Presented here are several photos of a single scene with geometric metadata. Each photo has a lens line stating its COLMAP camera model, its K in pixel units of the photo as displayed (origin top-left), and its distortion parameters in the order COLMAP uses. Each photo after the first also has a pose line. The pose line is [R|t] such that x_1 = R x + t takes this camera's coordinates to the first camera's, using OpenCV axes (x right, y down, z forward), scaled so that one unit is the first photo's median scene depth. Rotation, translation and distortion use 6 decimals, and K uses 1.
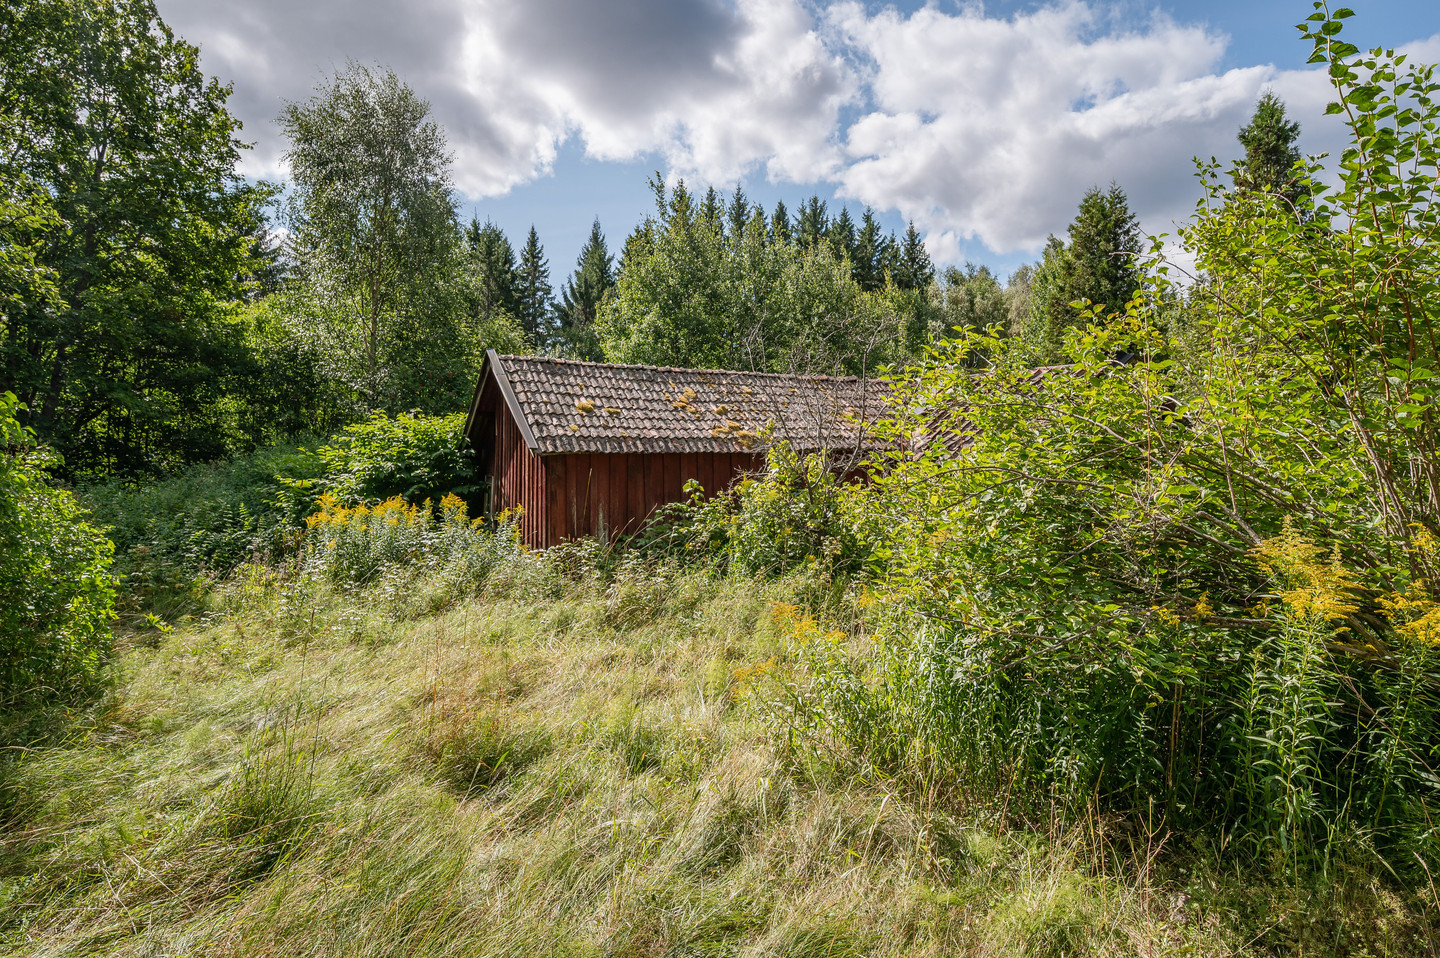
lens RADIAL K [[820.3, 0, 721.9], [0, 820.3, 480.1], [0, 0, 1]] dist [-0.003698, -0.000191]
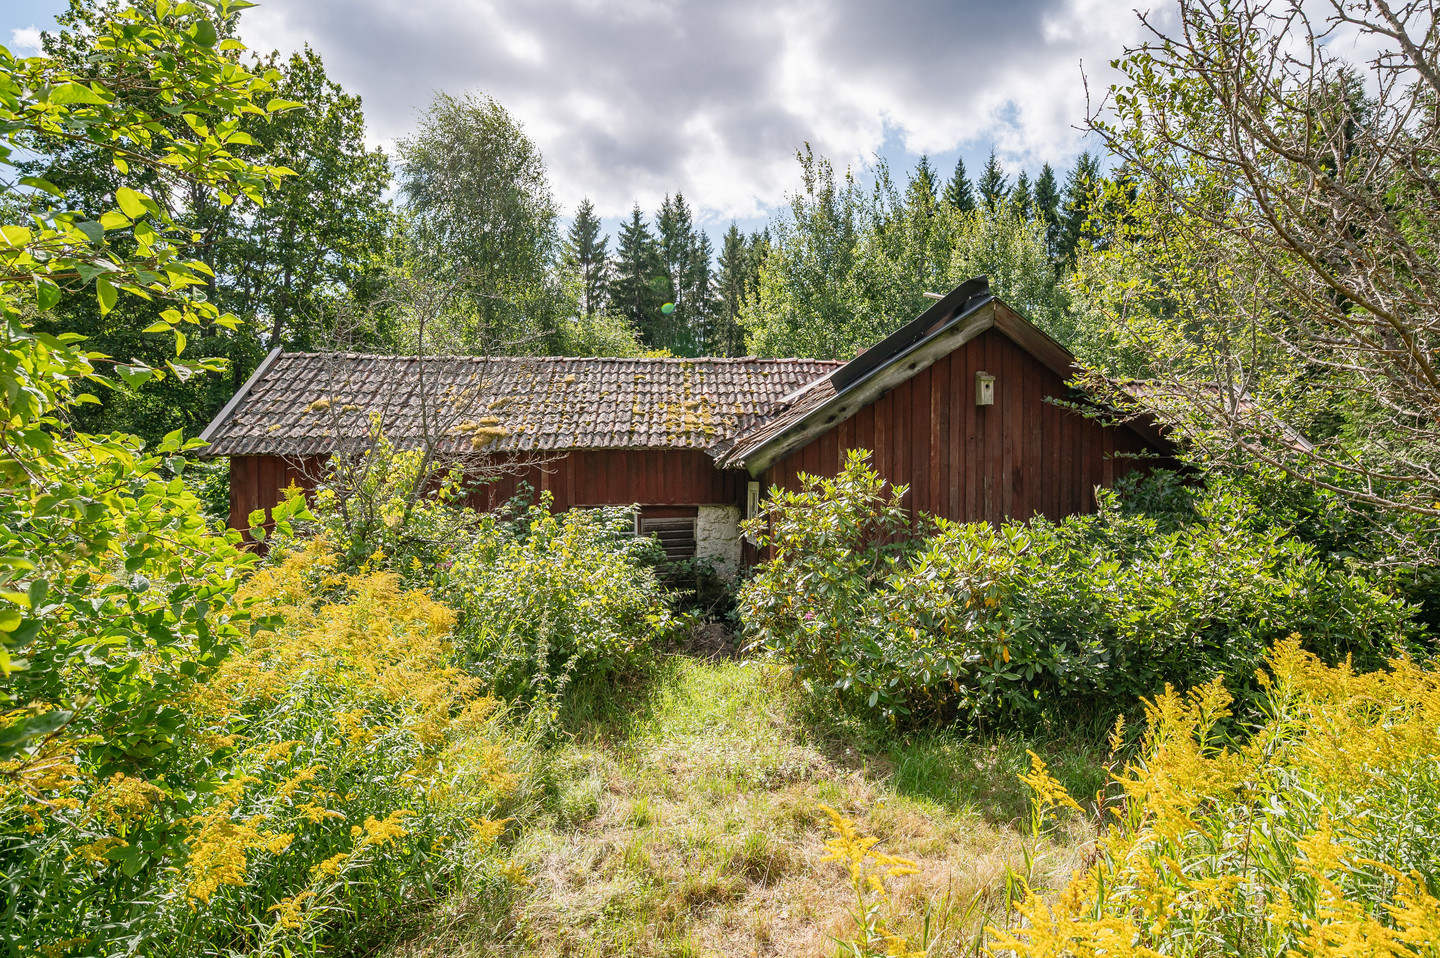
lens RADIAL K [[820.3, 0, 720.0], [0, 820.3, 479.4], [0, 0, 1]] dist [-0.003698, -0.000191]
pose [[0.924472, -0.003059, -0.381237, 0.086360], [0.002558, 0.999995, -0.001821, -0.000555], [0.381241, 0.000708, 0.924476, 0.052359]]
